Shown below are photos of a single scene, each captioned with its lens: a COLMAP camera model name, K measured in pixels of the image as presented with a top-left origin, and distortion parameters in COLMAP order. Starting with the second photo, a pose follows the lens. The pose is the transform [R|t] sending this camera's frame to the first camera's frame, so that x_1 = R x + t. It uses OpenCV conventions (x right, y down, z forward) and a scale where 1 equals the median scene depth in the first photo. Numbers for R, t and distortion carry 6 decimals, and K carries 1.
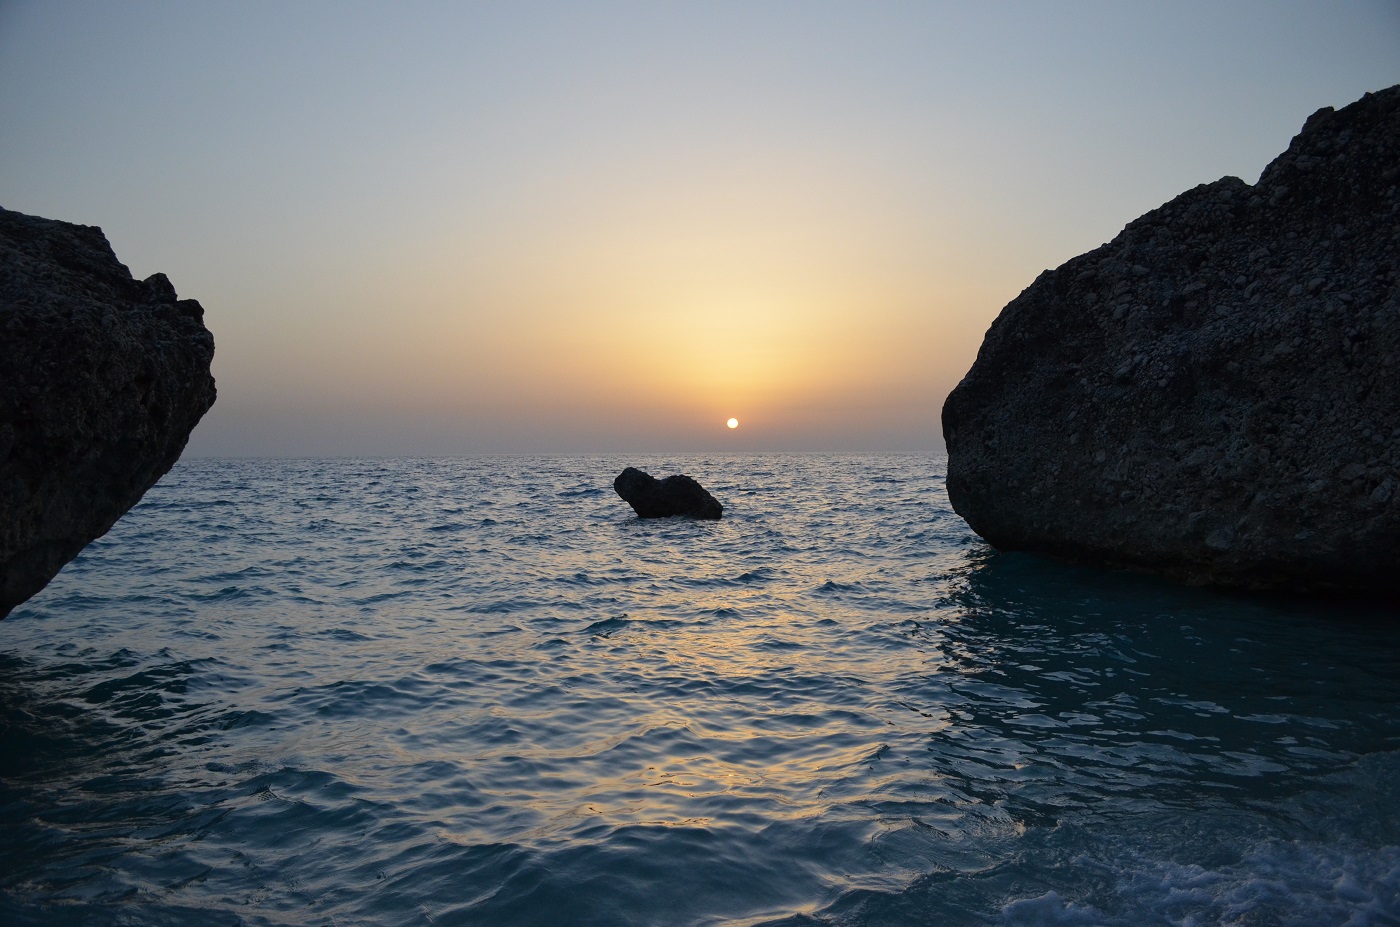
lens RADIAL K [[1083.9, 0, 699.7], [0, 1083.9, 463.7], [0, 0, 1]] dist [-0.083850, 0.013678]
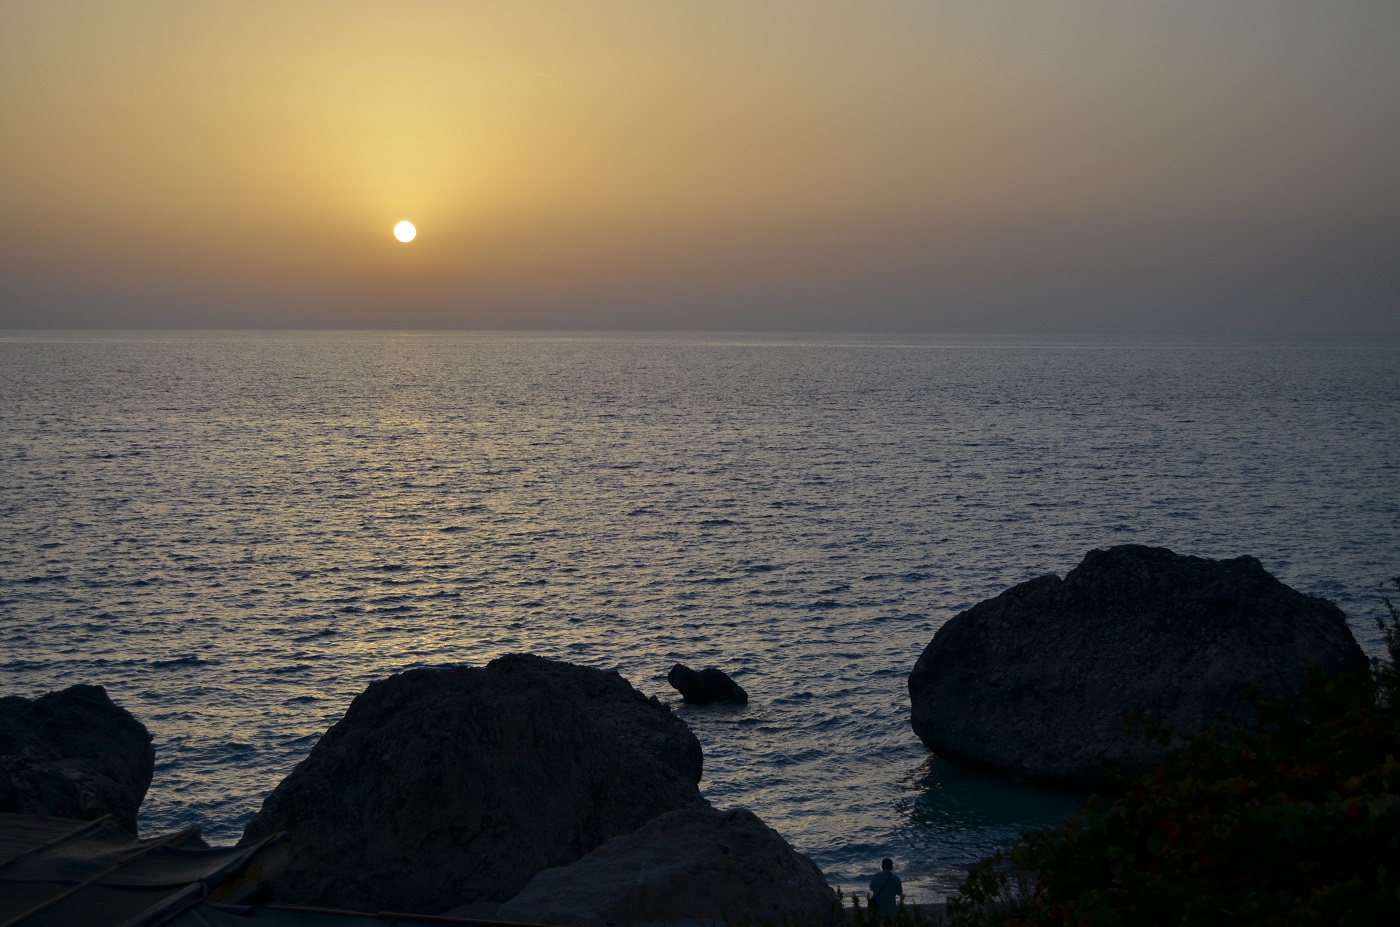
lens RADIAL K [[2161.6, 0, 698.5], [0, 2161.6, 463.2], [0, 0, 1]] dist [0.003746, 0.000000]
pose [[0.988226, -0.001328, 0.152995, -0.902275], [-0.007395, 0.998379, 0.056435, -0.799552], [-0.152822, -0.056902, 0.986614, -3.342635]]
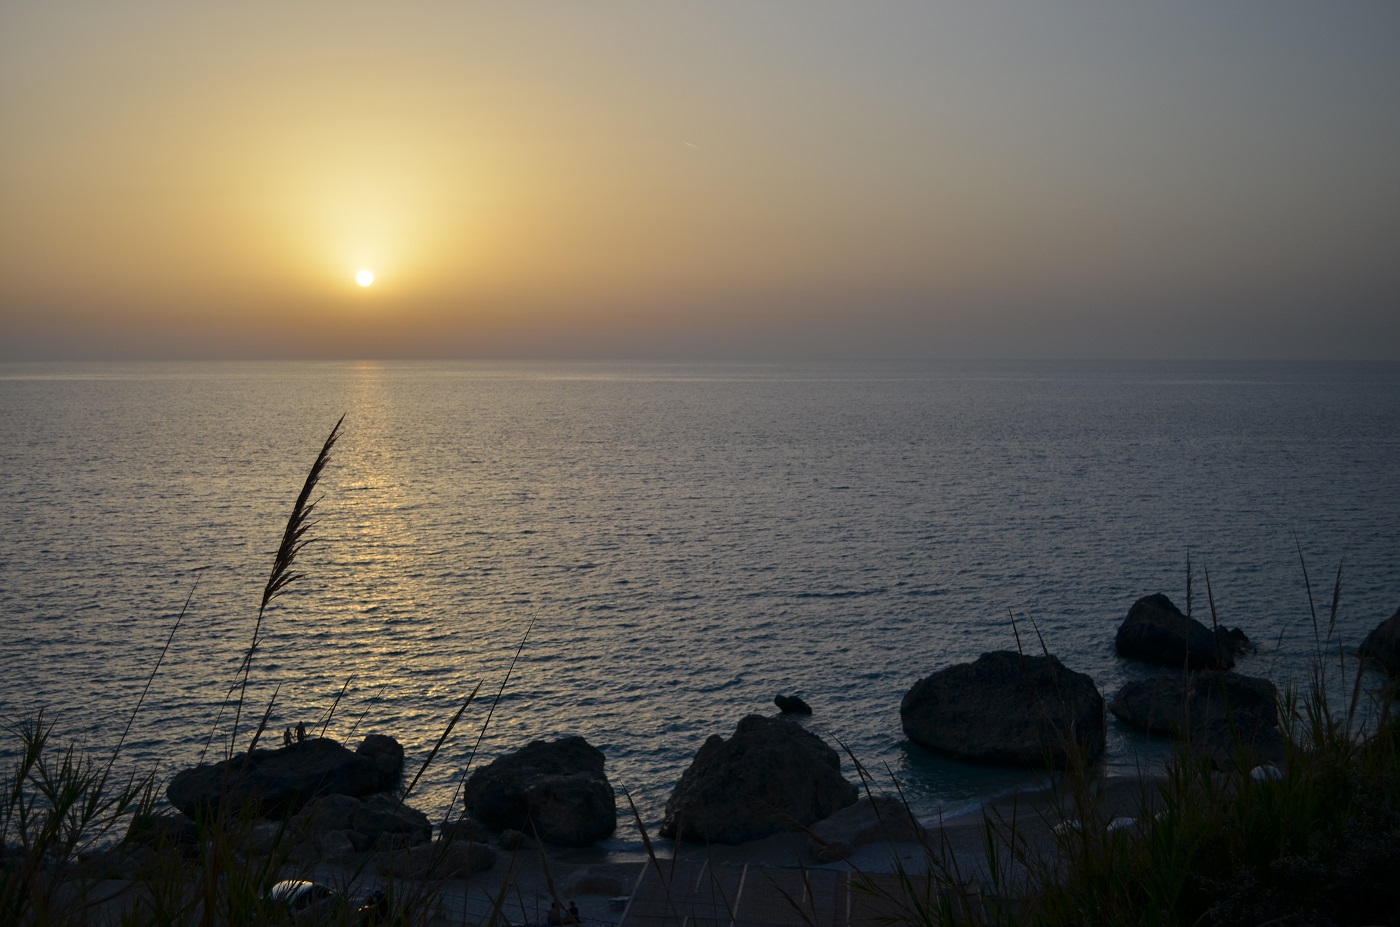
lens RADIAL K [[1453.7, 0, 703.1], [0, 1453.7, 462.7], [0, 0, 1]] dist [-0.021620, 0.000000]
pose [[0.969489, -0.013495, 0.244762, -2.390563], [-0.004161, 0.997434, 0.071475, -1.774694], [-0.245098, -0.070313, 0.966945, -5.327640]]
